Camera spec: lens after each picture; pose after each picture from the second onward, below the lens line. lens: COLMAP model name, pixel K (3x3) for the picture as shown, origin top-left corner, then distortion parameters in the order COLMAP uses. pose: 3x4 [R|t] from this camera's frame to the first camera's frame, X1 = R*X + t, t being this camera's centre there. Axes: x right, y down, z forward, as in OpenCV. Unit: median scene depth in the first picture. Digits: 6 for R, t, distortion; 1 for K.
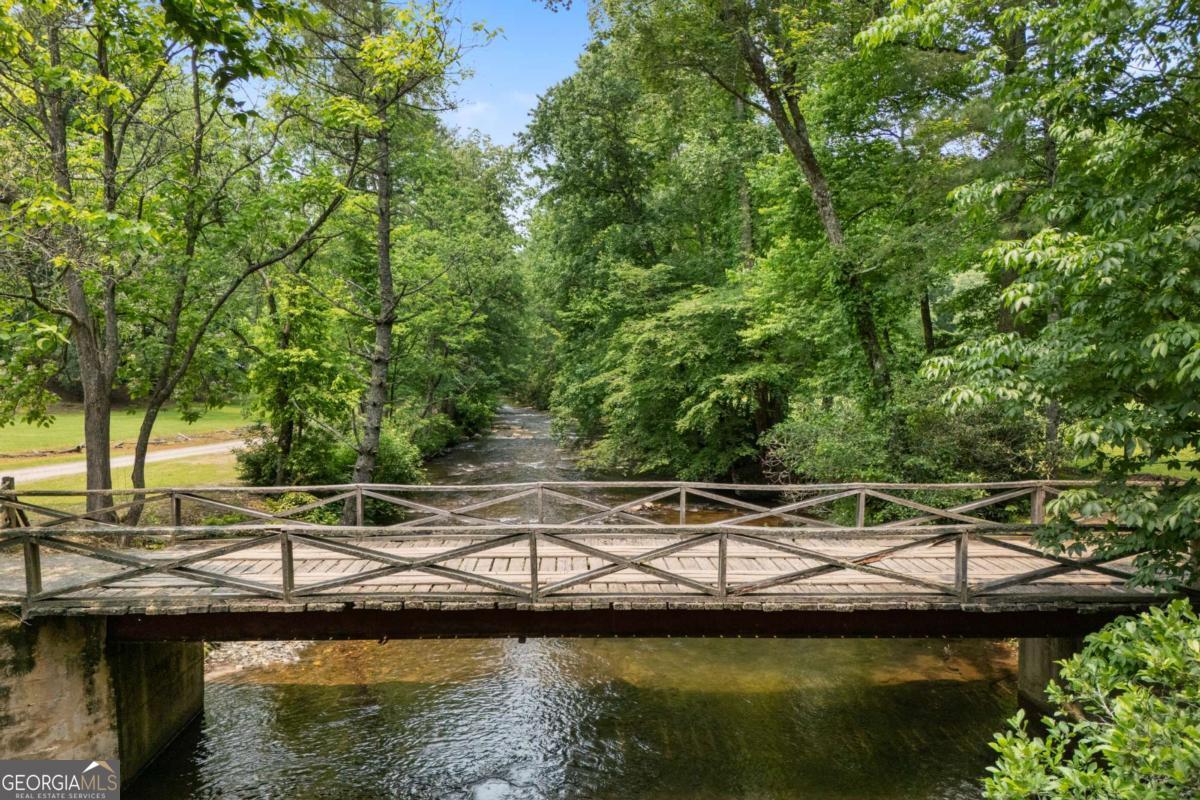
lens RADIAL K [[837.3, 0, 603.5], [0, 837.3, 437.6], [0, 0, 1]] dist [0.006623, -0.002232]
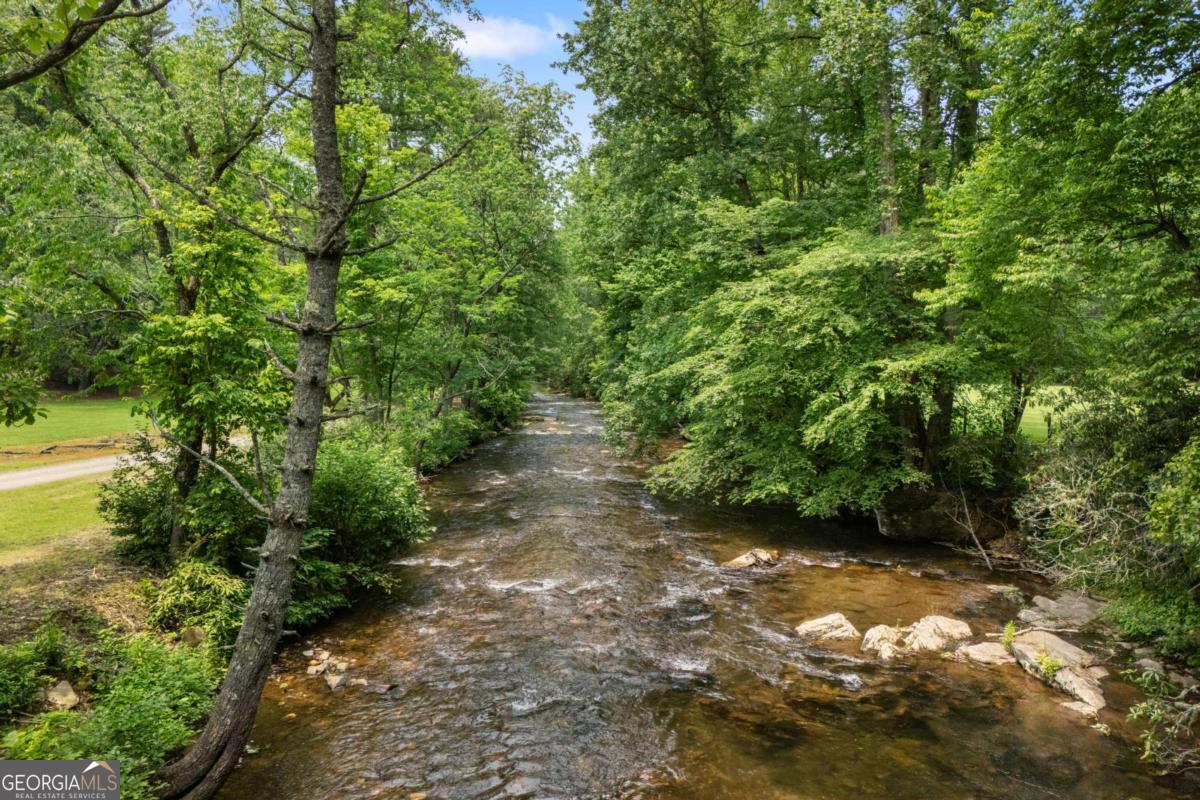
lens RADIAL K [[837.3, 0, 603.5], [0, 837.3, 437.6], [0, 0, 1]] dist [0.006623, -0.002232]
pose [[0.999421, 0.005288, -0.033624, -0.045625], [-0.004643, 0.999804, 0.019228, -0.022636], [0.033719, -0.019061, 0.999250, 0.287672]]
